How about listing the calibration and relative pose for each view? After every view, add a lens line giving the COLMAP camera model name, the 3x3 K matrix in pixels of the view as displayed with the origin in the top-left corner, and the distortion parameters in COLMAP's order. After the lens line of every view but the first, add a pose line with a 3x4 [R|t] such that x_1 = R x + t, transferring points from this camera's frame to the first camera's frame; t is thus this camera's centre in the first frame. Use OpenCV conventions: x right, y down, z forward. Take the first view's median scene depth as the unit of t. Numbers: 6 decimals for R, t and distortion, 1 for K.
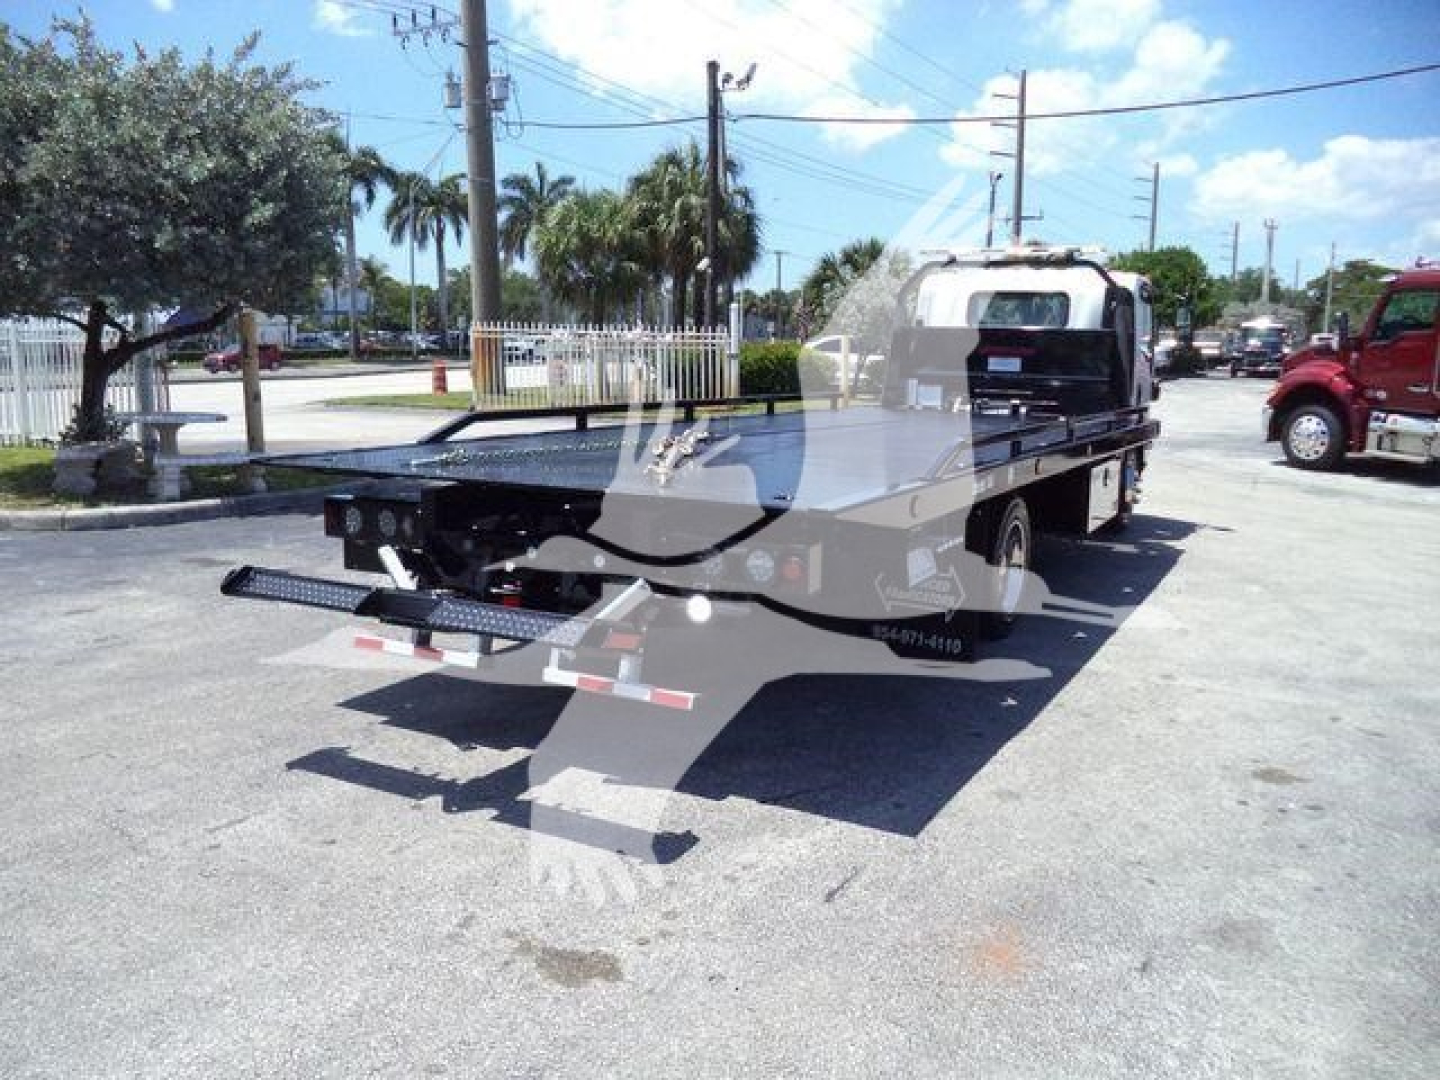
lens RADIAL K [[1178.3, 0, 724.6], [0, 1178.3, 544.1], [0, 0, 1]] dist [-0.026595, 0.005351]
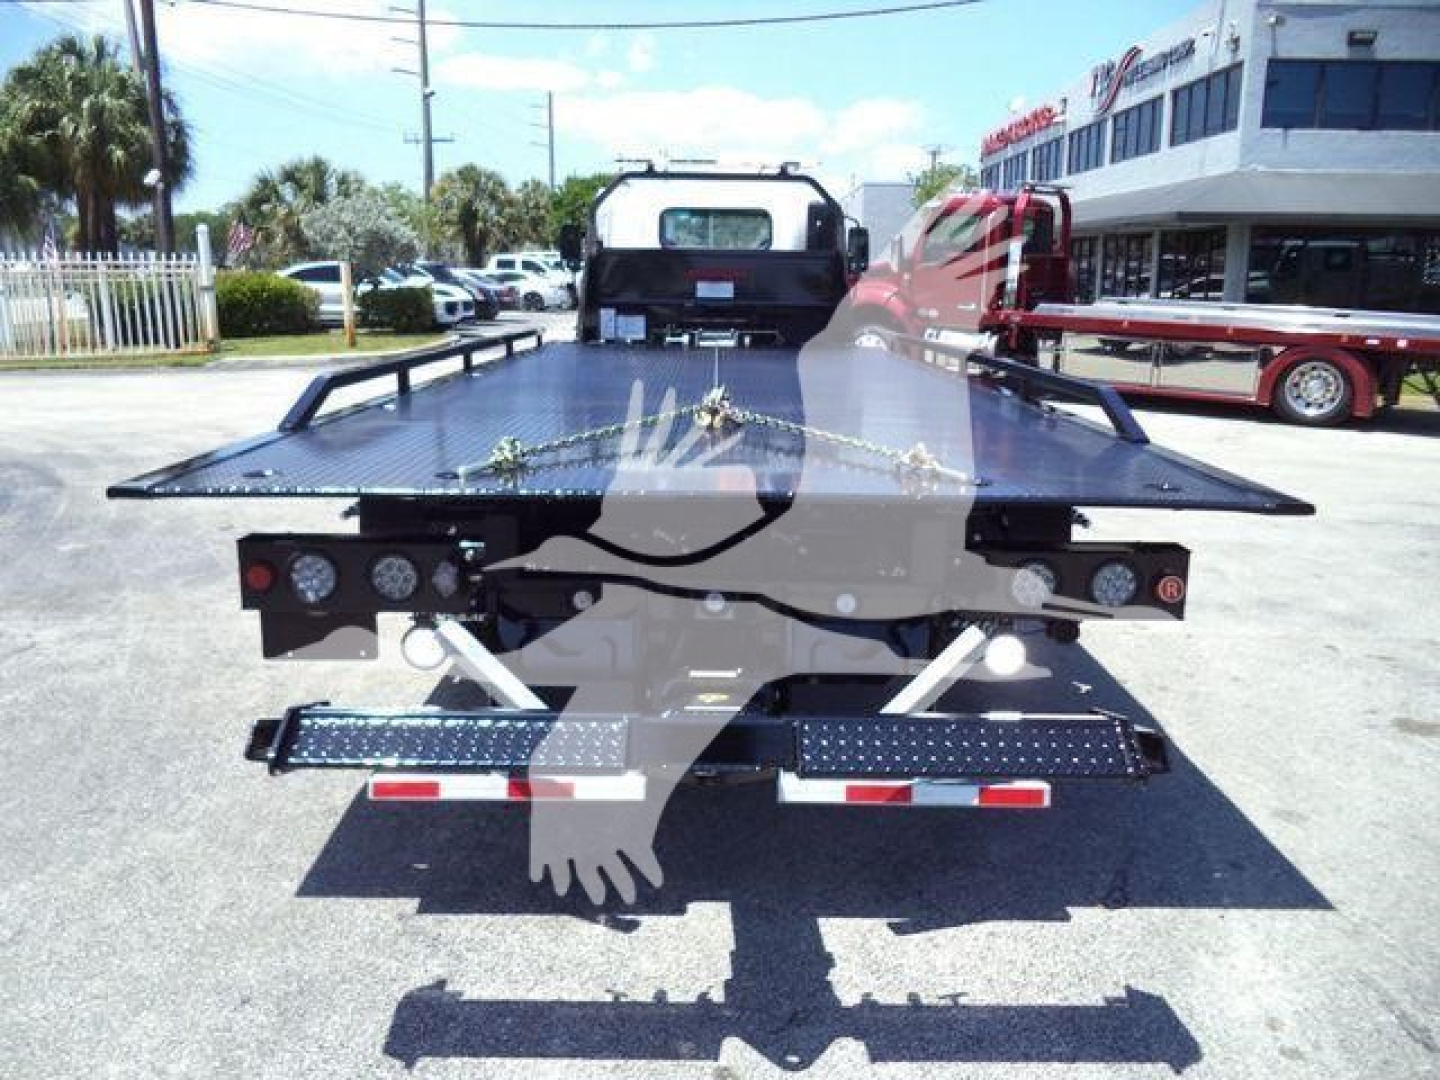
lens RADIAL K [[1178.3, 0, 717.1], [0, 1178.3, 542.2], [0, 0, 1]] dist [-0.026595, 0.005351]
pose [[0.880654, -0.114785, 0.459645, -0.186580], [0.087916, 0.992949, 0.079523, -0.031161], [-0.465532, -0.029622, 0.884535, 0.185289]]
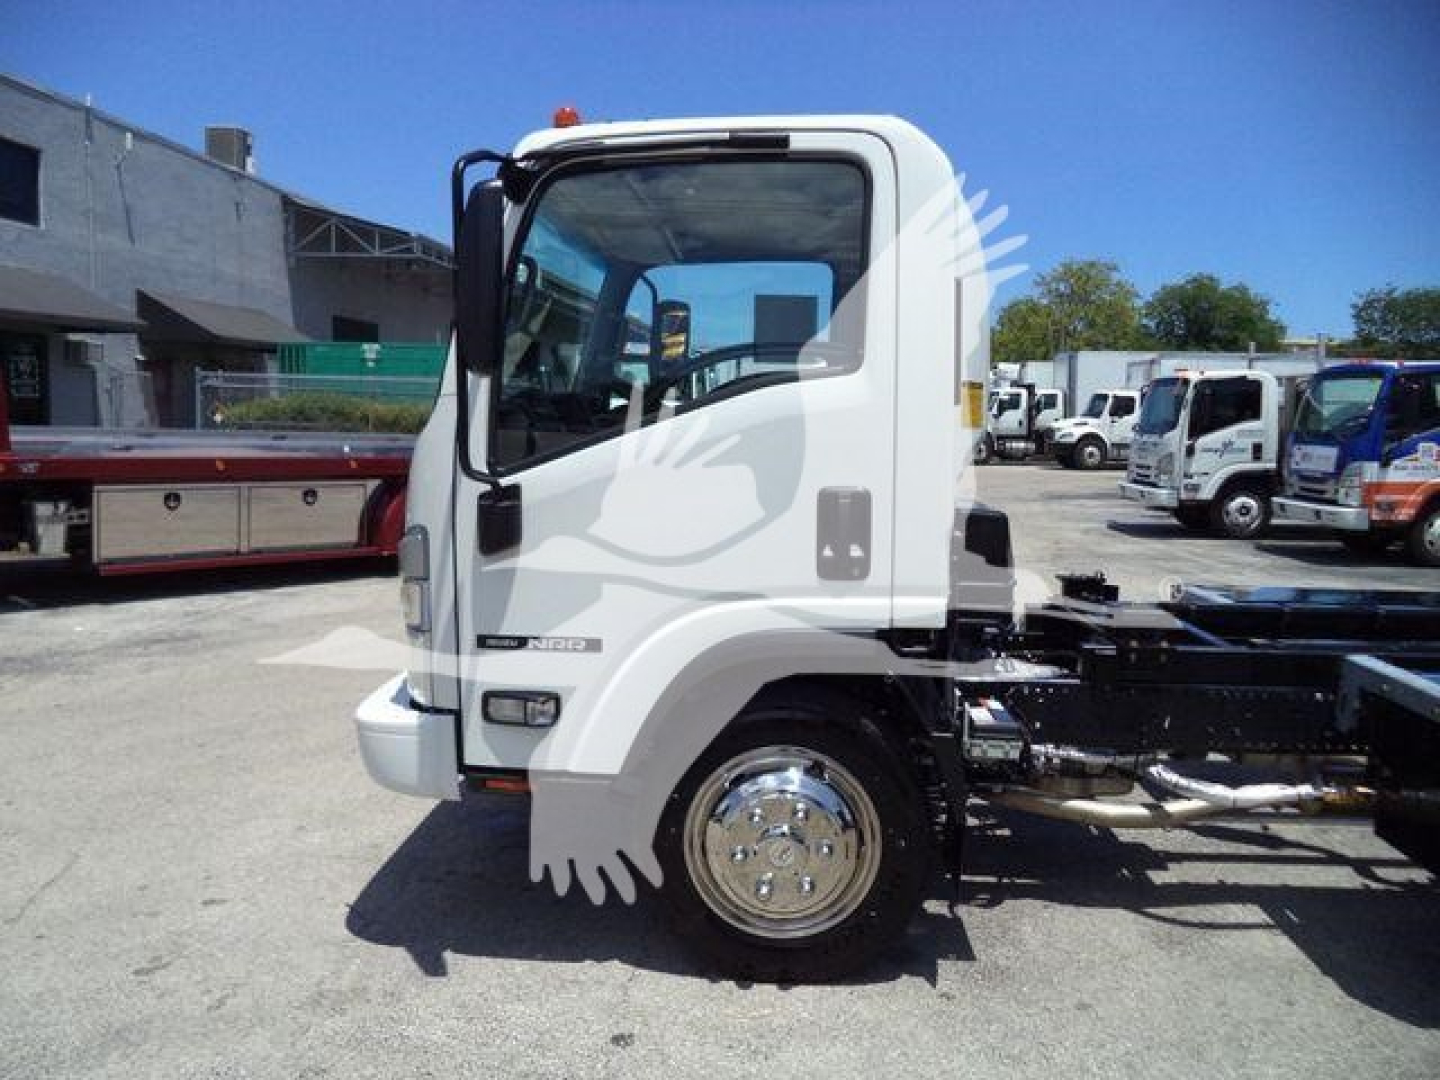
lens RADIAL K [[1178.3, 0, 710.7], [0, 1178.3, 531.1], [0, 0, 1]] dist [-0.026595, 0.005351]
pose [[-0.408500, -0.122038, 0.904563, -0.083123], [0.136706, 0.971663, 0.192828, -0.204615], [-0.902463, 0.202429, -0.380241, 1.180290]]
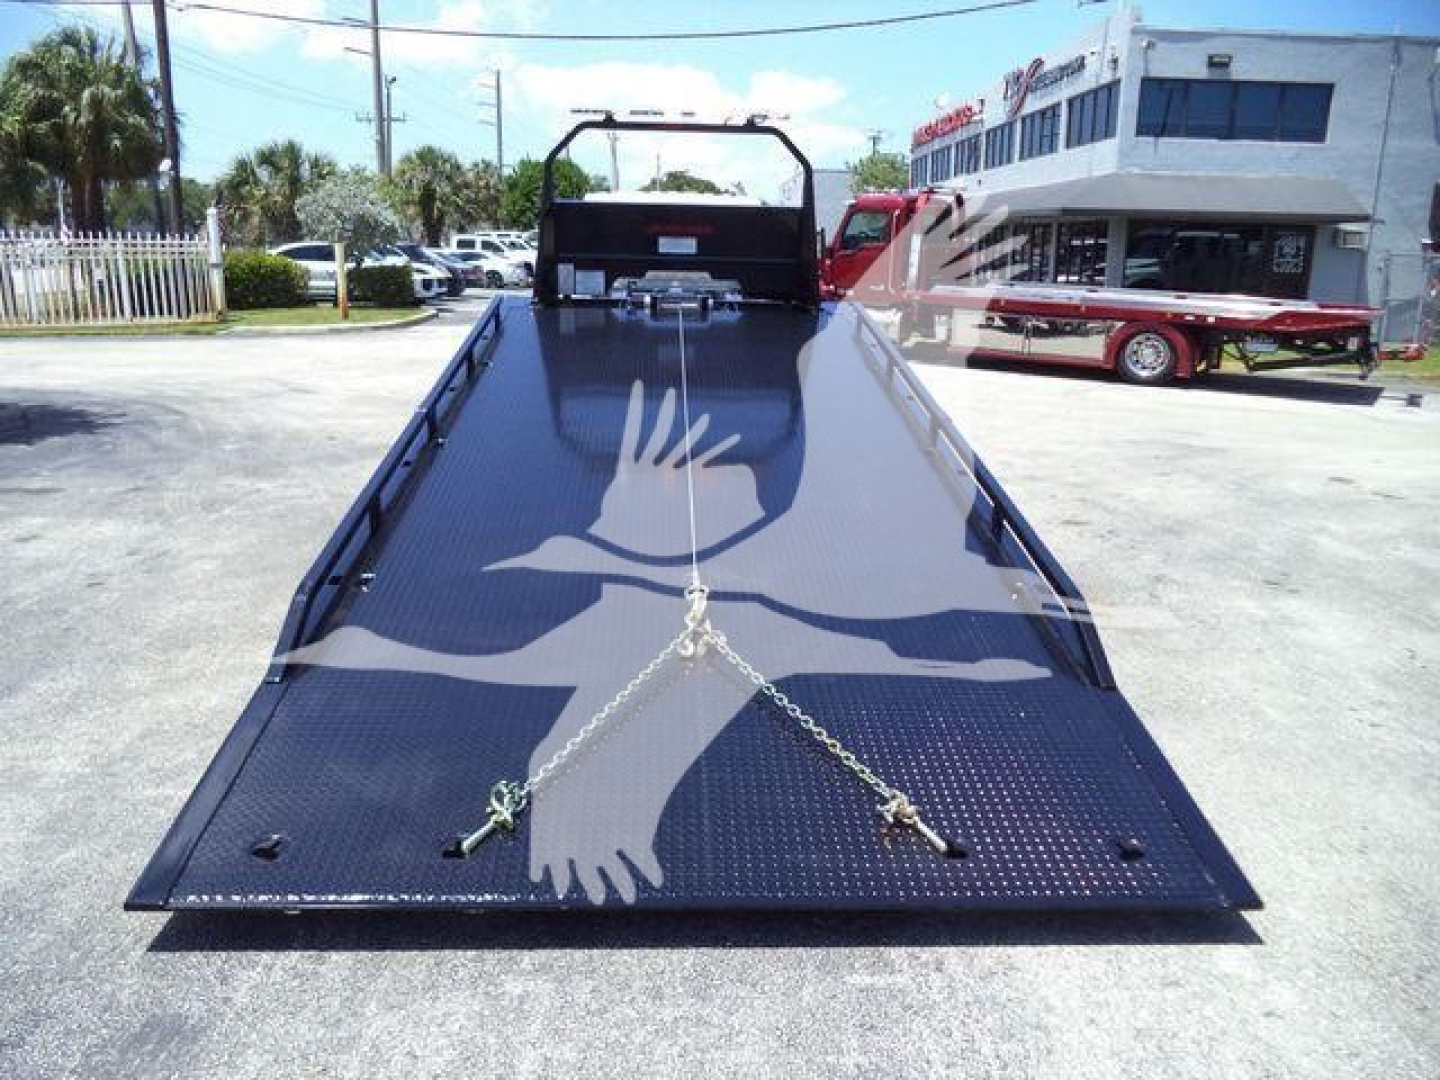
lens RADIAL K [[1178.3, 0, 720.5], [0, 1178.3, 549.4], [0, 0, 1]] dist [-0.026595, 0.005351]
pose [[0.857046, -0.125854, 0.499633, -0.344418], [0.083955, 0.990861, 0.105577, 0.005824], [-0.508354, -0.048538, 0.859779, -0.080276]]
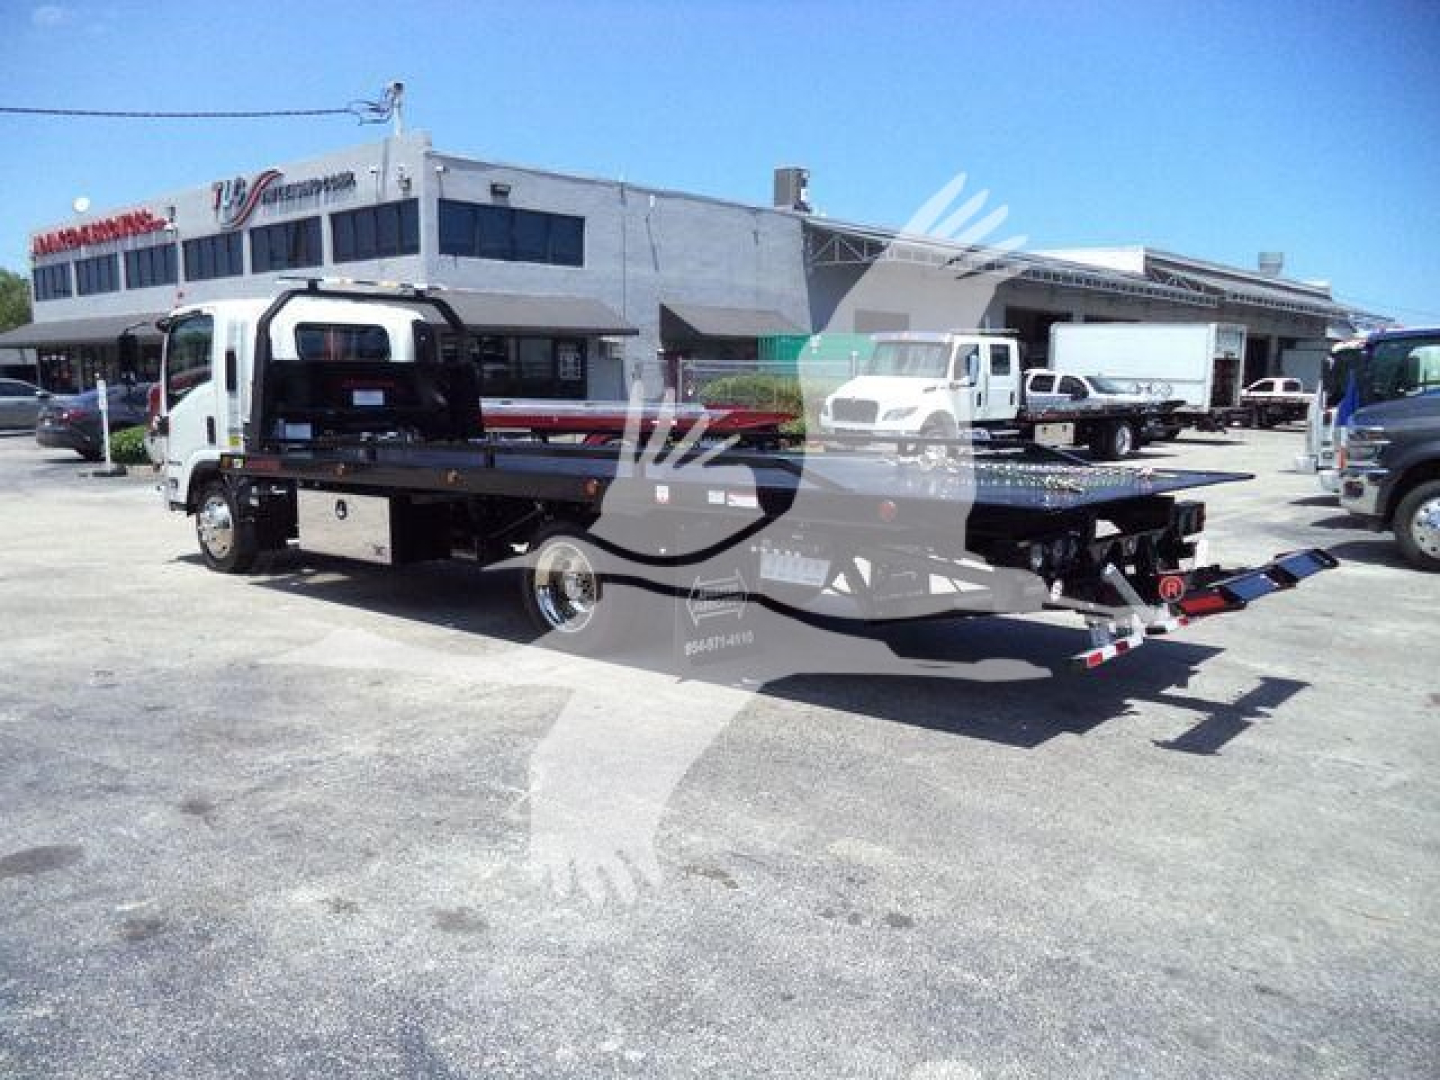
lens RADIAL K [[1178.3, 0, 718.1], [0, 1178.3, 530.6], [0, 0, 1]] dist [-0.026595, 0.005351]
pose [[0.231814, -0.144766, 0.961928, -0.623474], [0.174779, 0.978970, 0.105211, -0.091566], [-0.956930, 0.143735, 0.252241, 0.459279]]
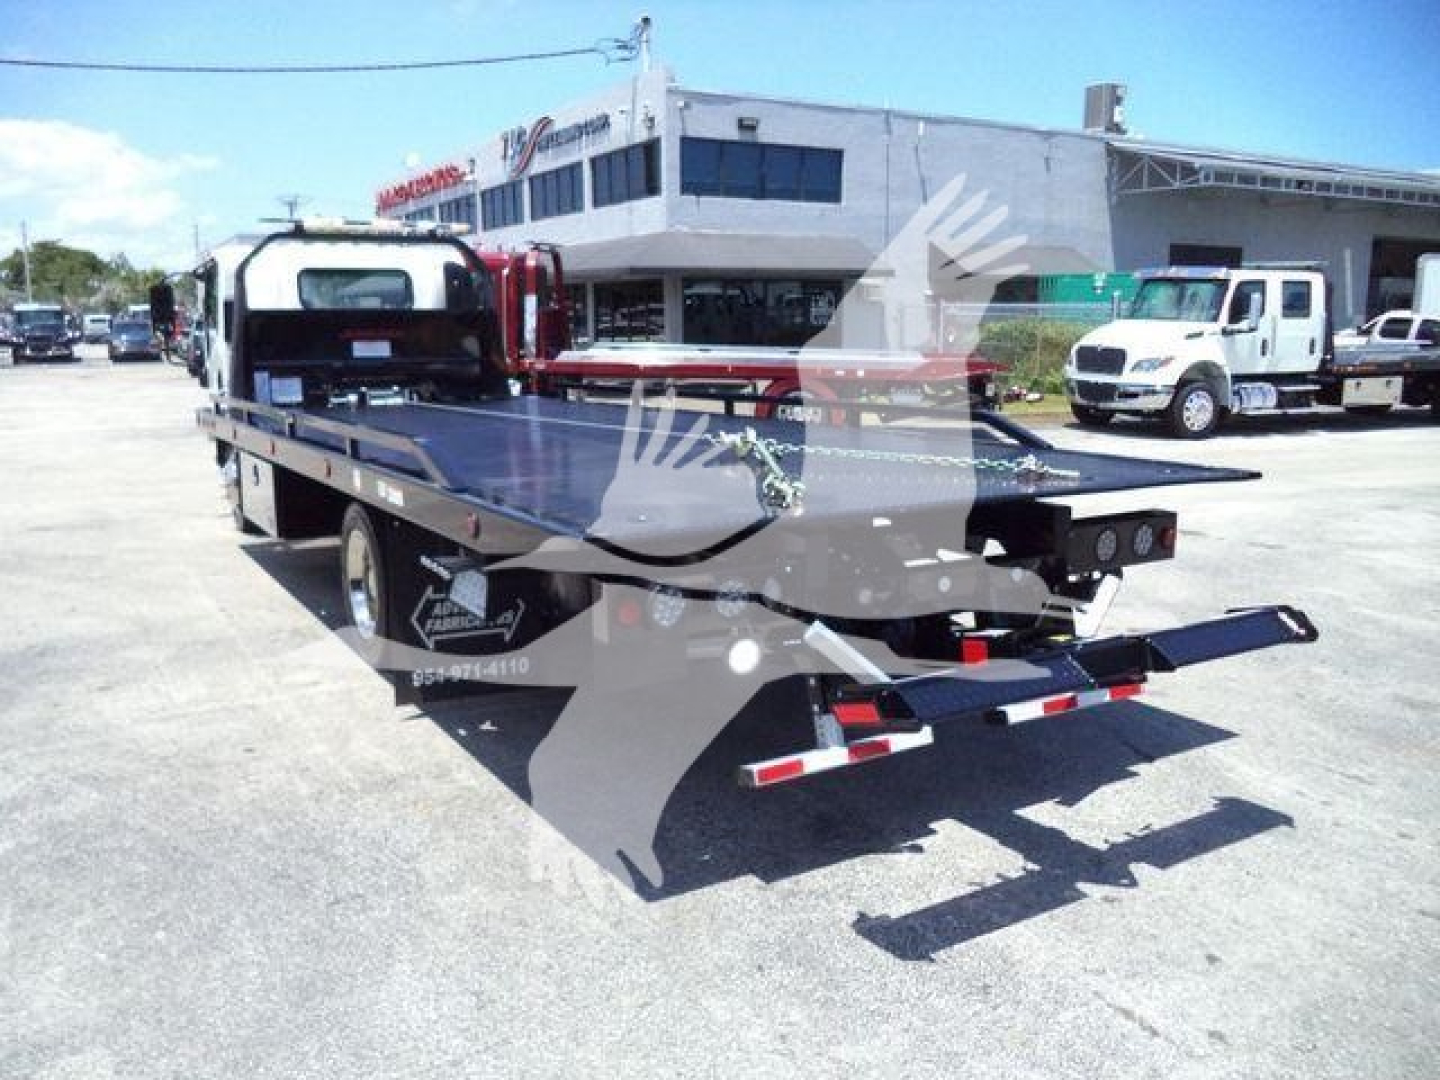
lens RADIAL K [[1178.3, 0, 722.8], [0, 1178.3, 524.9], [0, 0, 1]] dist [-0.026595, 0.005351]
pose [[0.514266, -0.167553, 0.841105, -0.388707], [0.165575, 0.981676, 0.094321, -0.057602], [-0.841496, 0.090760, 0.532585, 0.285626]]
